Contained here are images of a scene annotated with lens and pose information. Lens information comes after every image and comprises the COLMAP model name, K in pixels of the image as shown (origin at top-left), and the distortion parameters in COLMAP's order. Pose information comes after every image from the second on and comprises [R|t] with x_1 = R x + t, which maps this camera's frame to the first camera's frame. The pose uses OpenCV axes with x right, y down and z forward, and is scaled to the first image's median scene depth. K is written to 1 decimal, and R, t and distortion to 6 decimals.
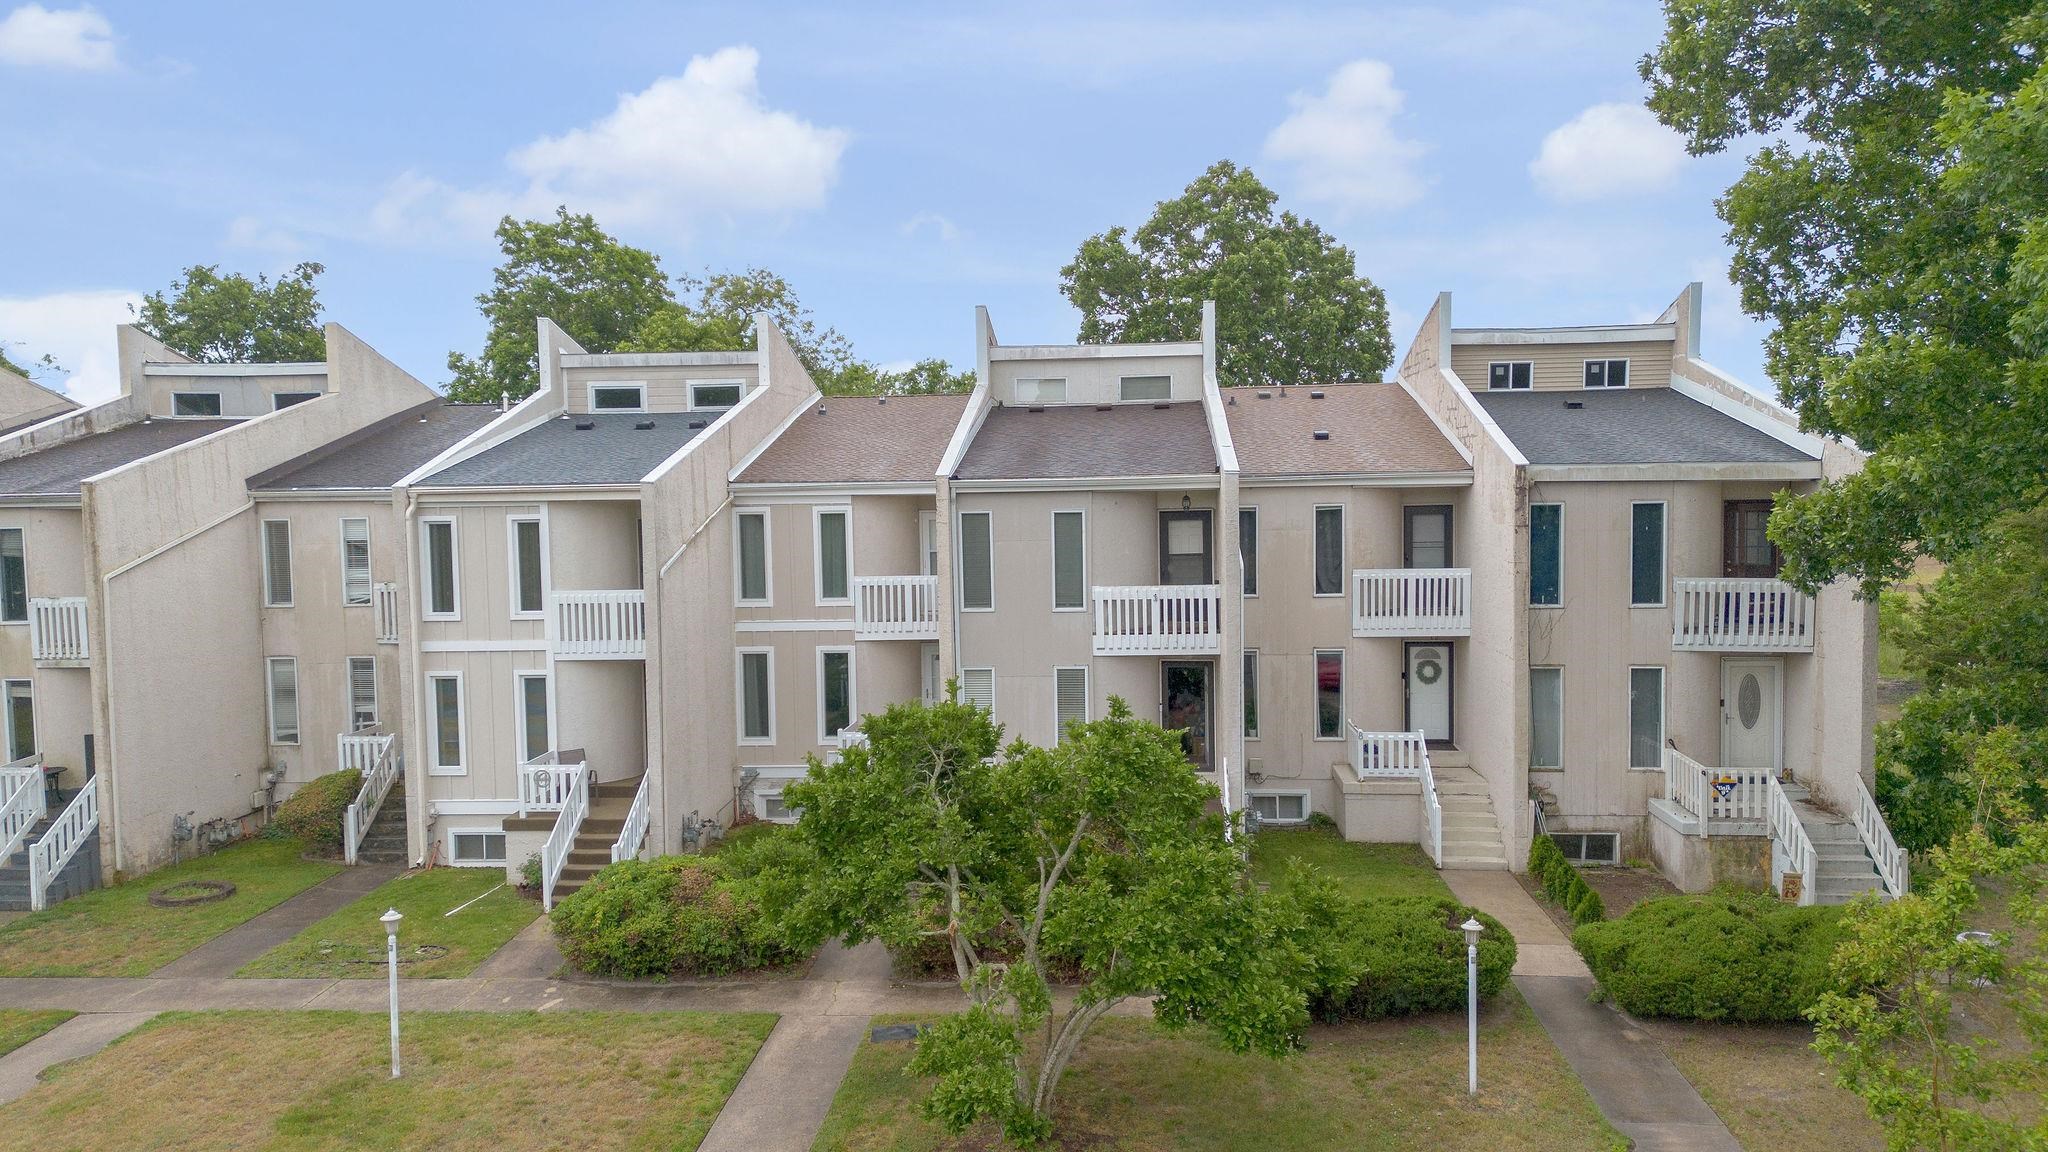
lens RADIAL K [[1444.5, 0, 1030.3], [0, 1444.5, 579.8], [0, 0, 1]] dist [0.097214, -0.126562]
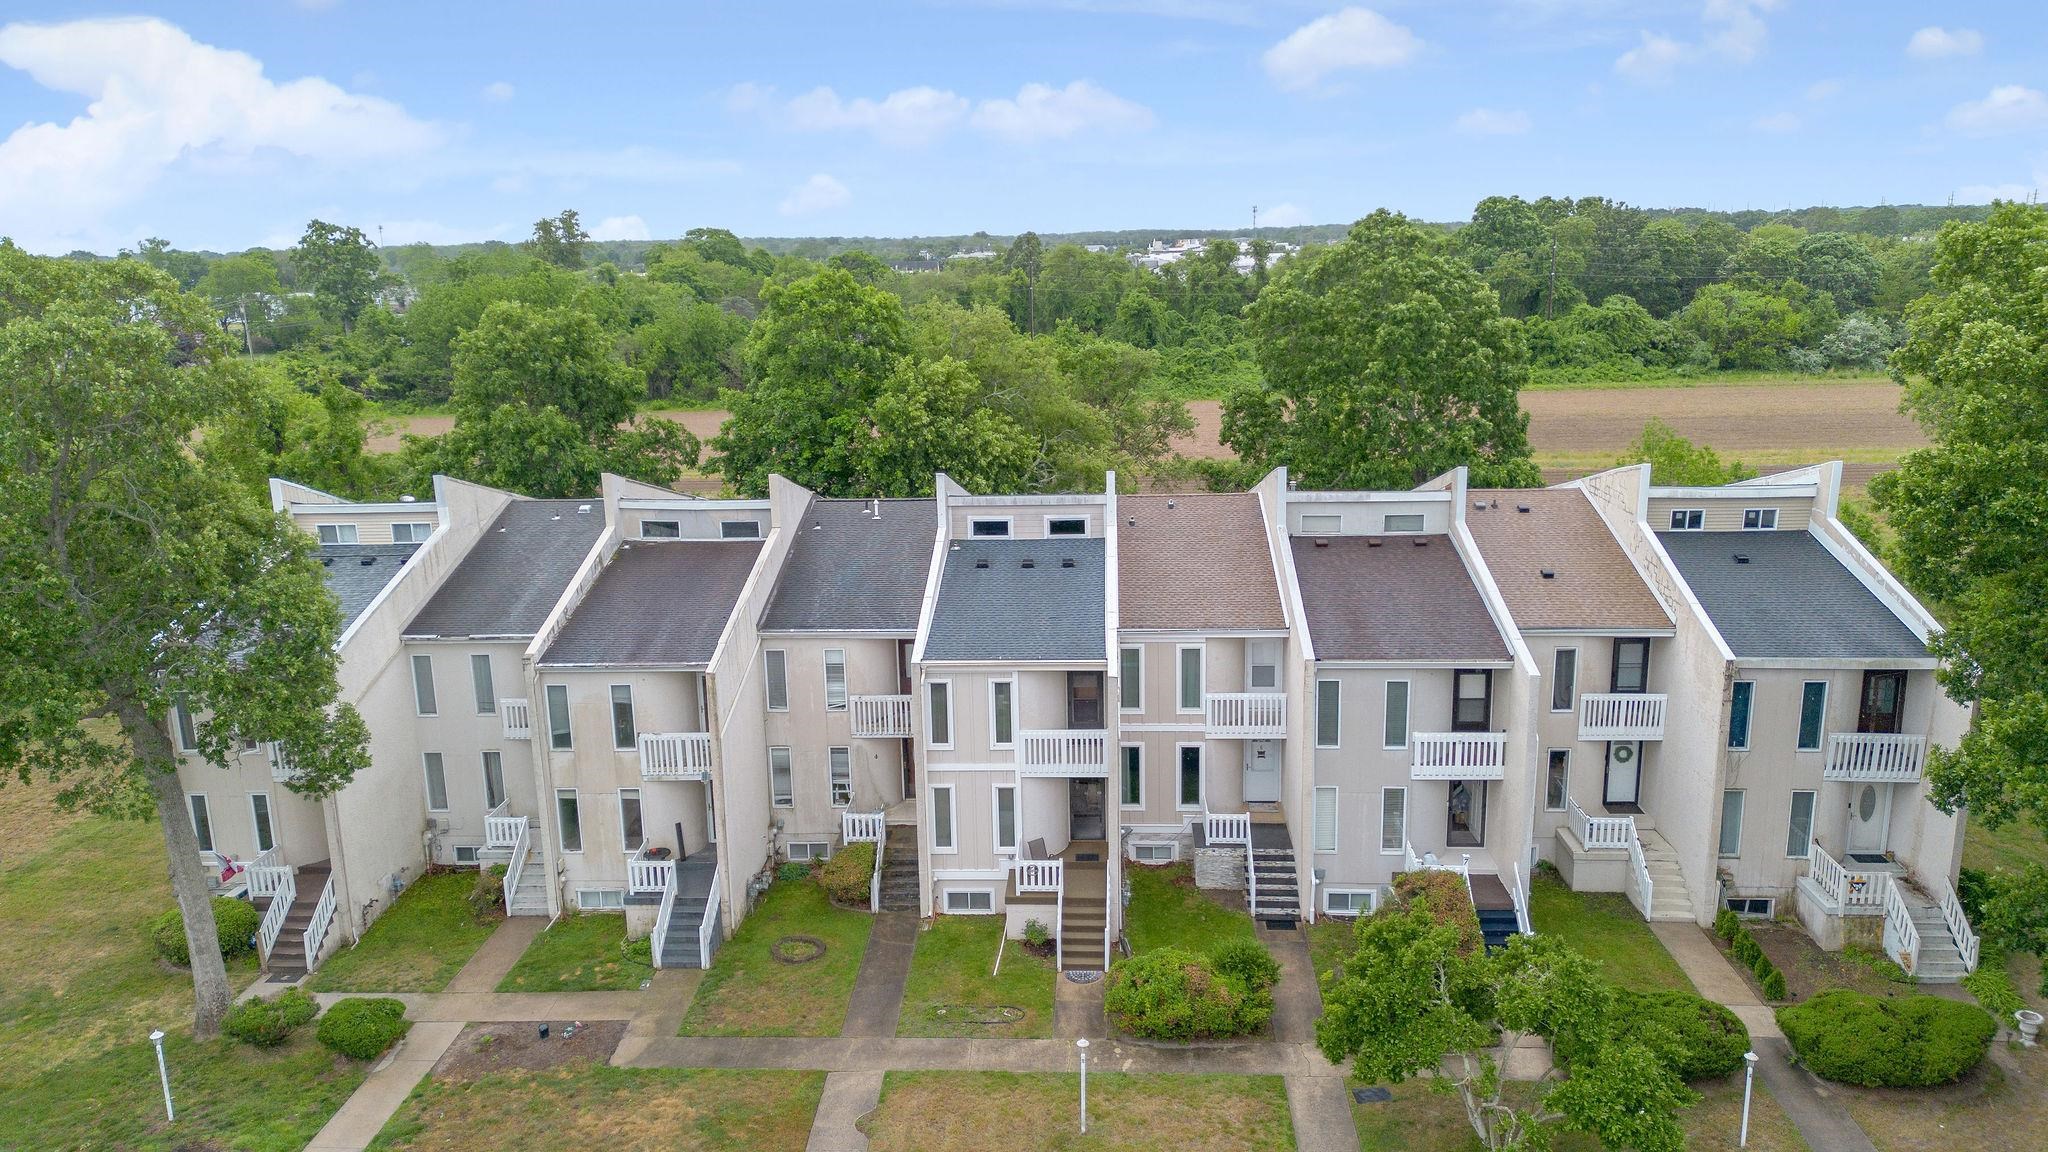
lens RADIAL K [[1433.6, 0, 1018.0], [0, 1433.6, 572.9], [0, 0, 1]] dist [0.074292, -0.094236]
pose [[0.999816, -0.009894, 0.016411, -0.369876], [0.007077, 0.986503, 0.163592, -0.388491], [-0.017808, -0.163446, 0.986392, -0.356916]]
